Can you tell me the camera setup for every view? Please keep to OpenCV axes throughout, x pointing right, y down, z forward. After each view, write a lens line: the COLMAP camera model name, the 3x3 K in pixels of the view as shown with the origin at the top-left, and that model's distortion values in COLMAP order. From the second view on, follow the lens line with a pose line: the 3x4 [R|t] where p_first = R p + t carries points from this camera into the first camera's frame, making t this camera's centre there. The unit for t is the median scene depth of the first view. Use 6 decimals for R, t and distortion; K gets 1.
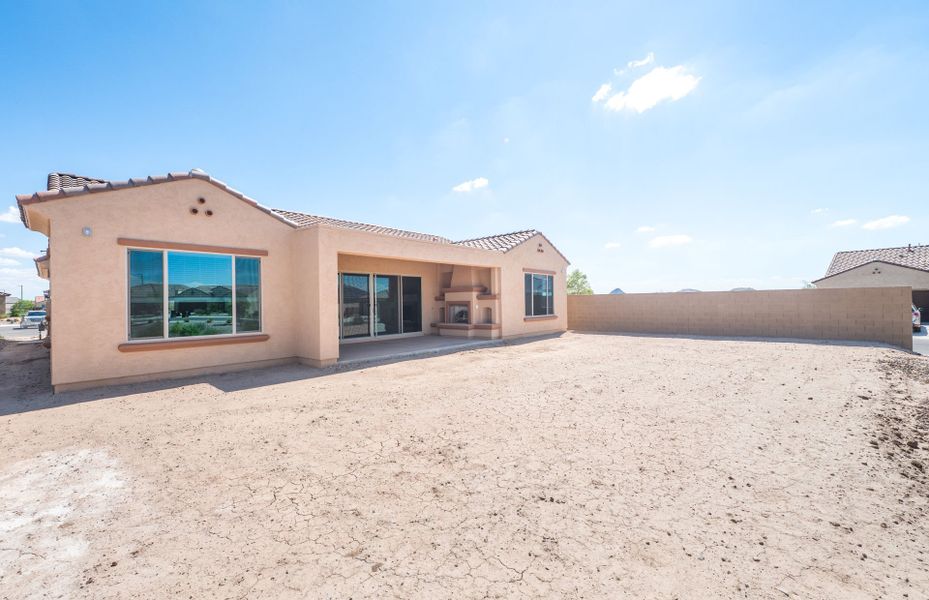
lens RADIAL K [[378.1, 0, 464.5], [0, 378.1, 300.0], [0, 0, 1]] dist [-0.000325, -0.000146]
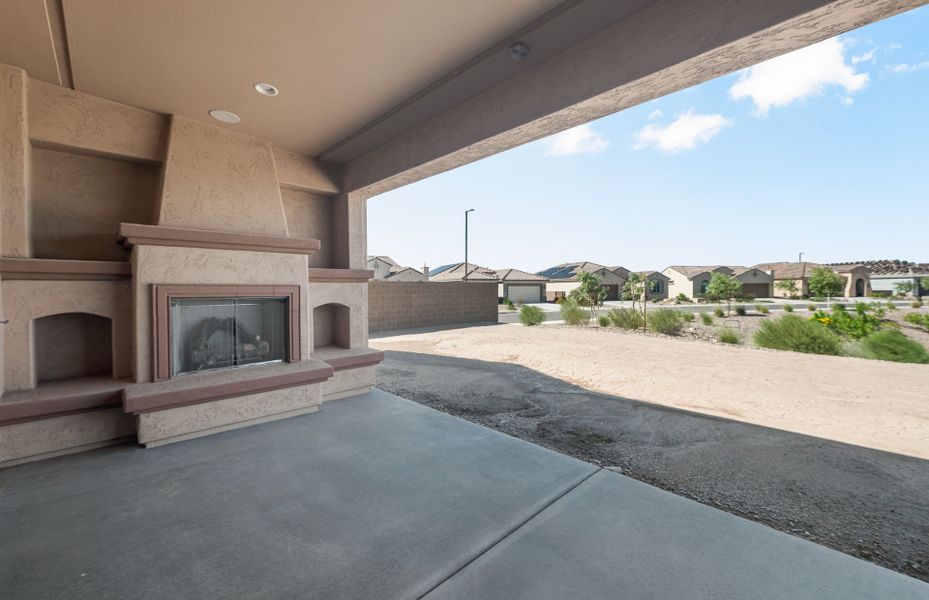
lens RADIAL K [[377.9, 0, 462.4], [0, 377.9, 288.2], [0, 0, 1]] dist [0.000830, -0.000037]
pose [[0.057484, 0.015504, 0.998226, -0.273988], [-0.000577, 0.999880, -0.015496, 0.009494], [-0.998346, 0.000315, 0.057486, 0.848534]]
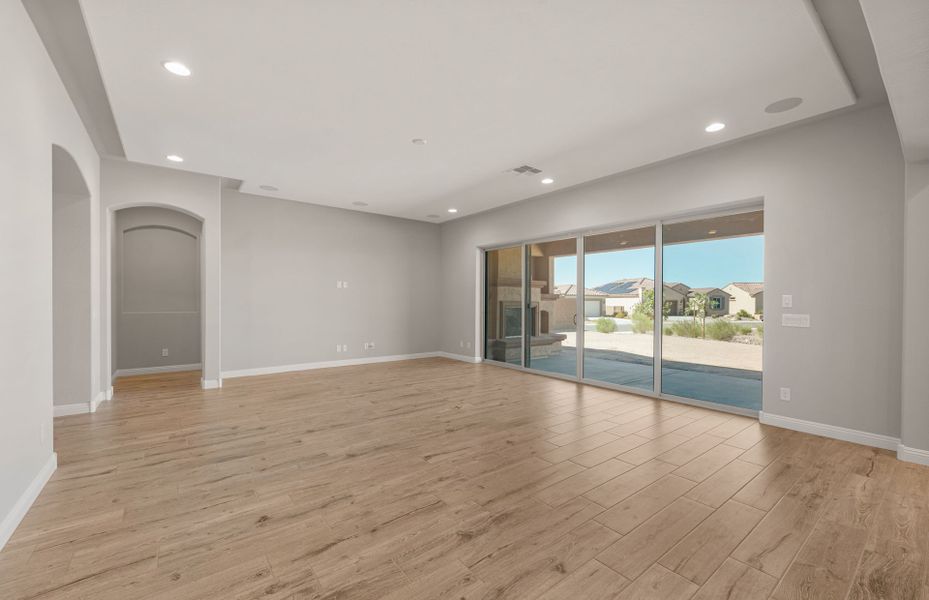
lens RADIAL K [[378.1, 0, 464.5], [0, 378.1, 300.0], [0, 0, 1]] dist [-0.000325, -0.000146]
pose [[0.173363, 0.020308, 0.984649, -0.646576], [-0.014890, 0.999727, -0.017998, 0.013002], [-0.984745, -0.011541, 0.173618, 0.999584]]
